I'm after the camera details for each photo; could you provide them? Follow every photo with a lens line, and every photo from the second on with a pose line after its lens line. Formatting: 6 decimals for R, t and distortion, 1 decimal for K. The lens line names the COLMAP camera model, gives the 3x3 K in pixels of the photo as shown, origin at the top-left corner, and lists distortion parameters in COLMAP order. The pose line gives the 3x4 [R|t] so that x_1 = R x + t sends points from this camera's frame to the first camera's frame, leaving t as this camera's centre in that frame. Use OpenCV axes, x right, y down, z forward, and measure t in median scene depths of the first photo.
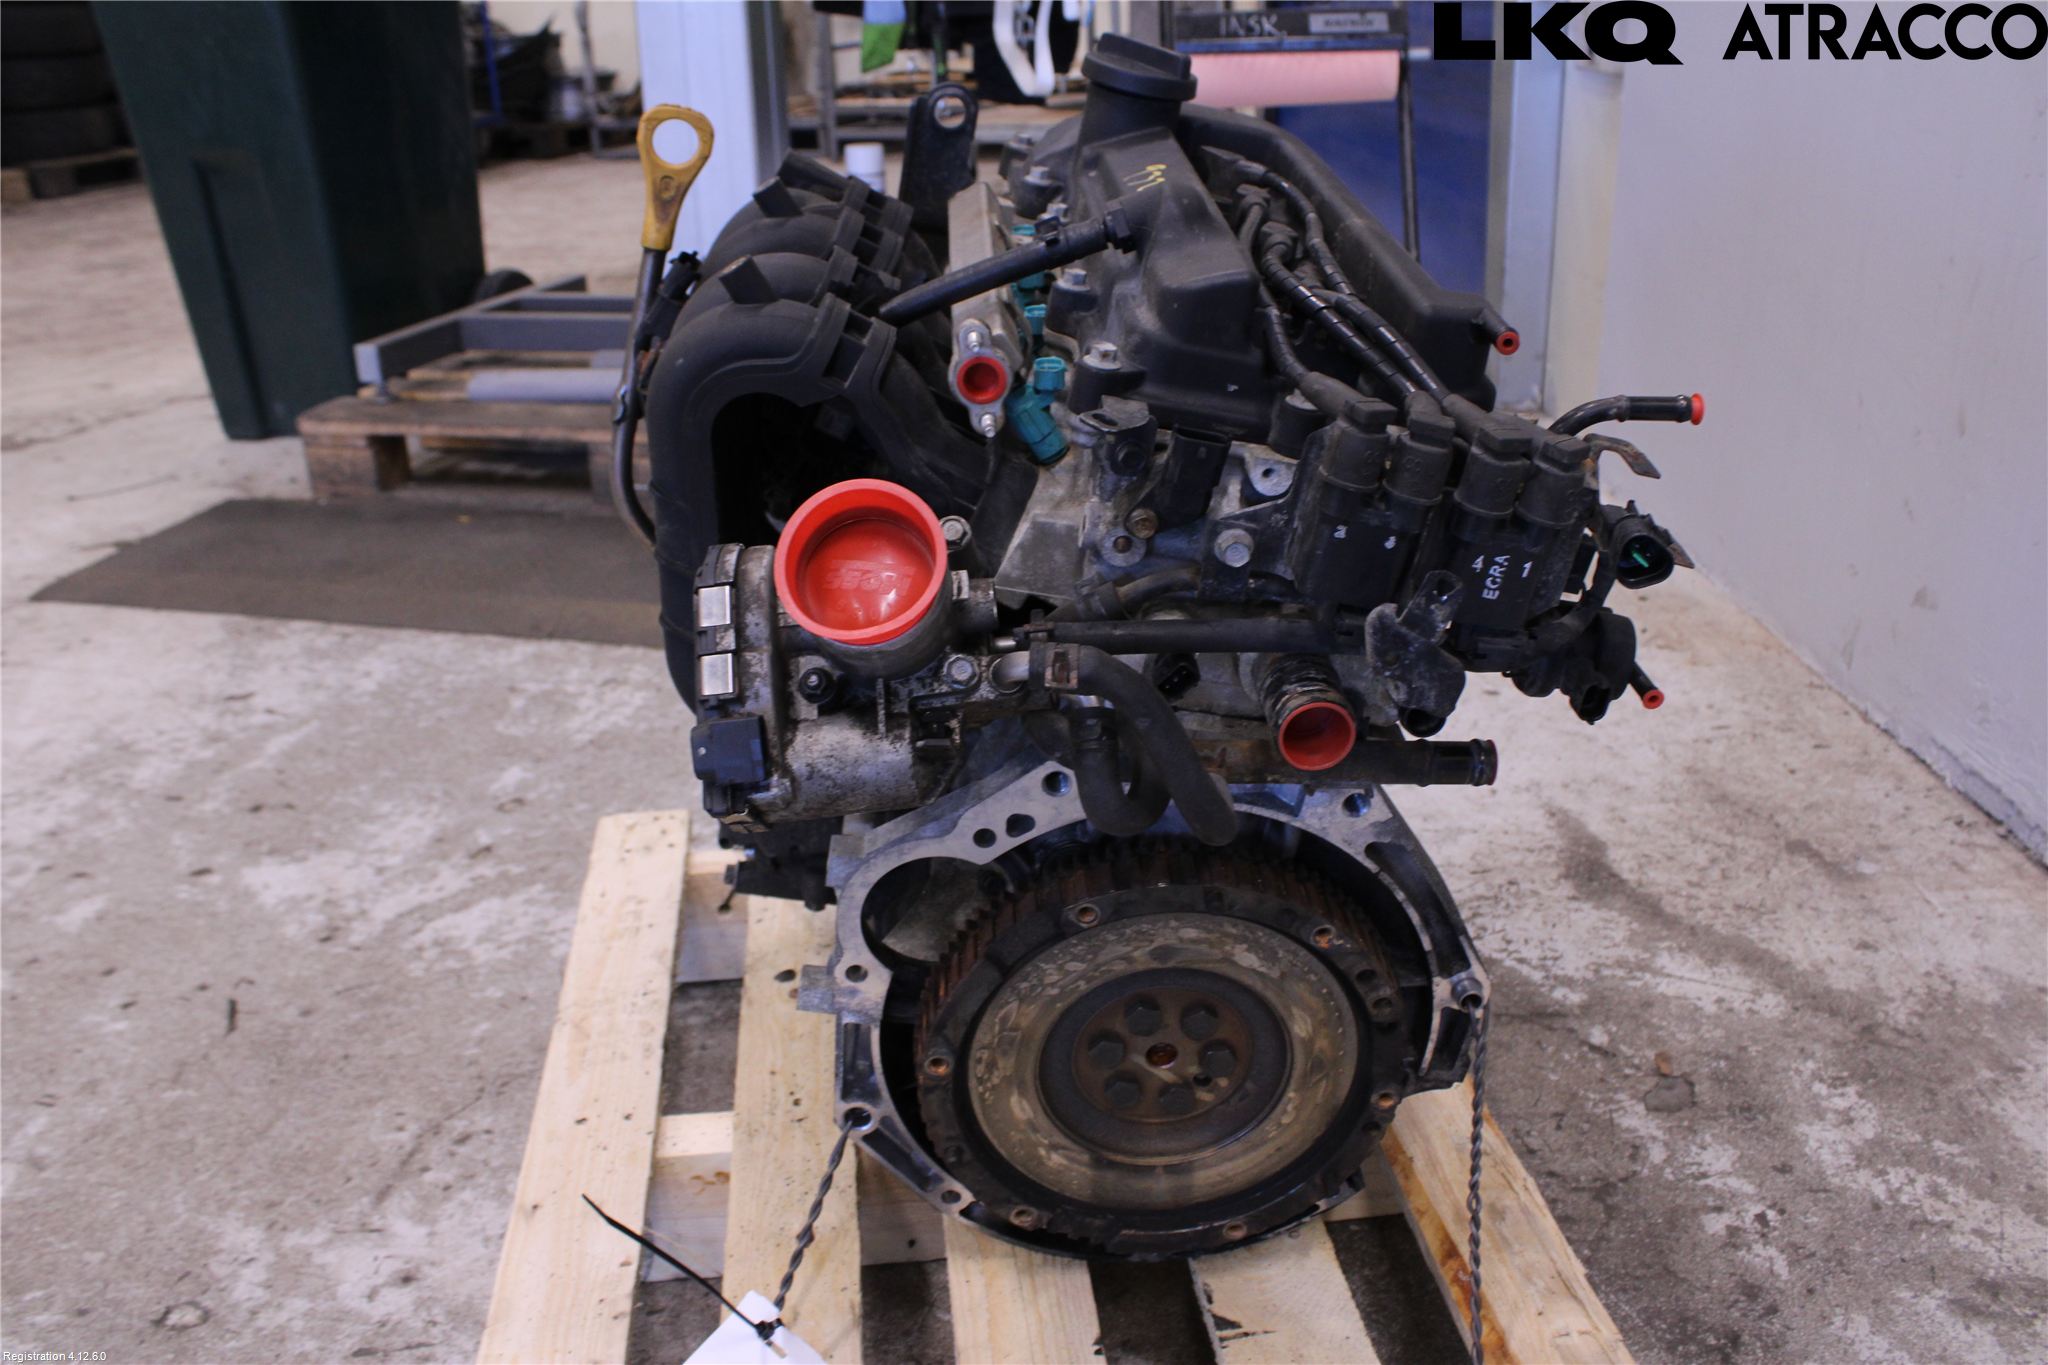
lens RADIAL K [[1731.7, 0, 1031.0], [0, 1731.7, 674.6], [0, 0, 1]] dist [-0.164976, 0.151660]
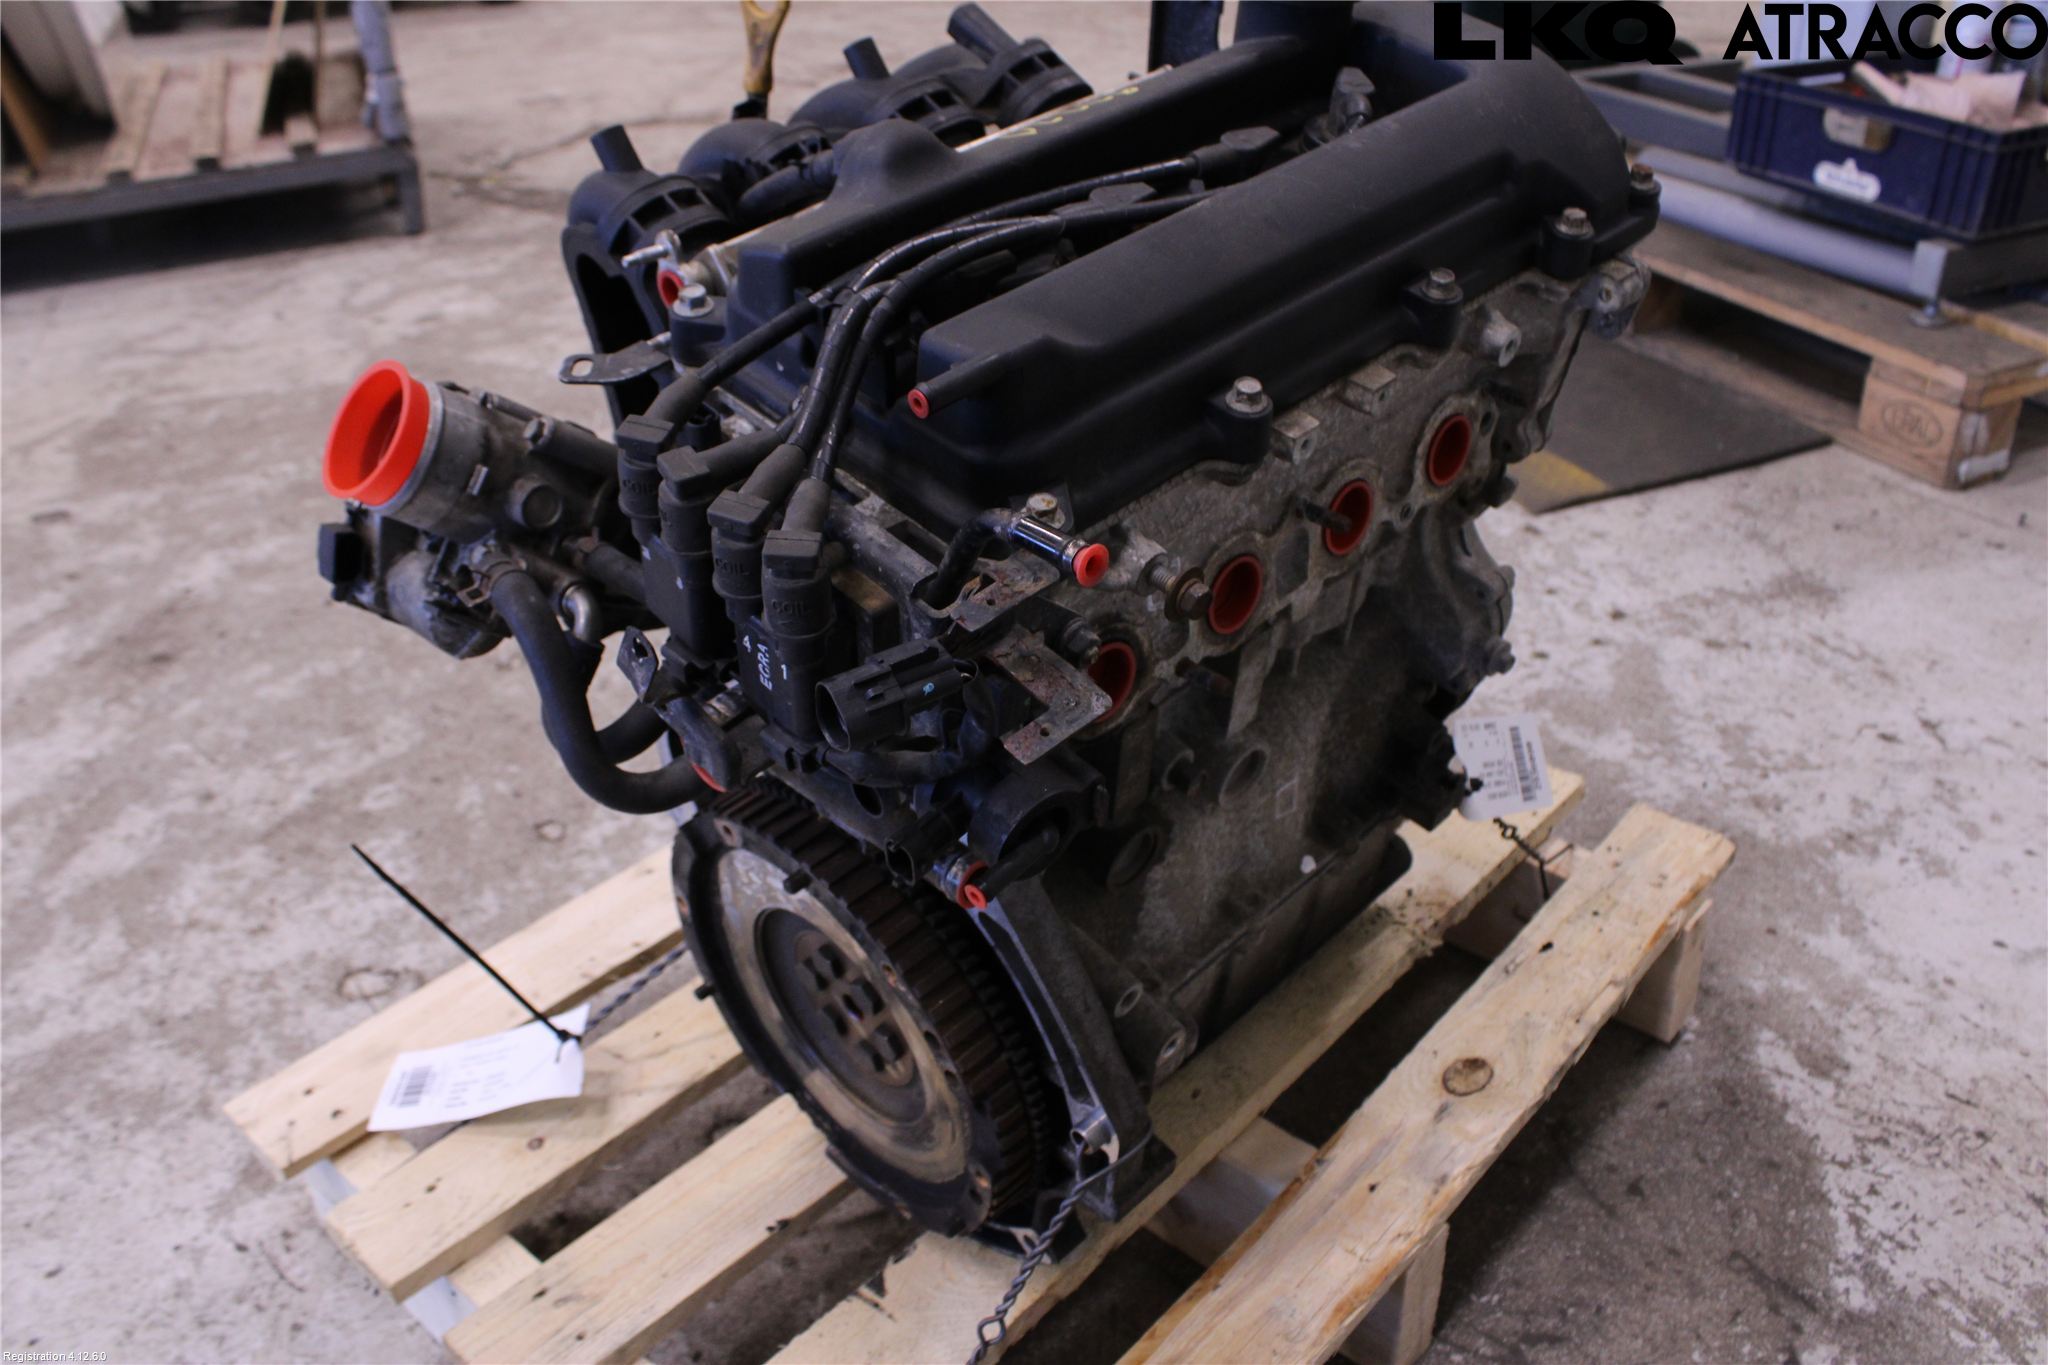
lens RADIAL K [[1731.7, 0, 1031.0], [0, 1731.7, 674.6], [0, 0, 1]] dist [-0.164976, 0.151660]
pose [[0.665172, 0.392825, -0.635008, 0.503114], [-0.282013, 0.919609, 0.273474, -0.183682], [0.691386, -0.002827, 0.722480, 0.261364]]
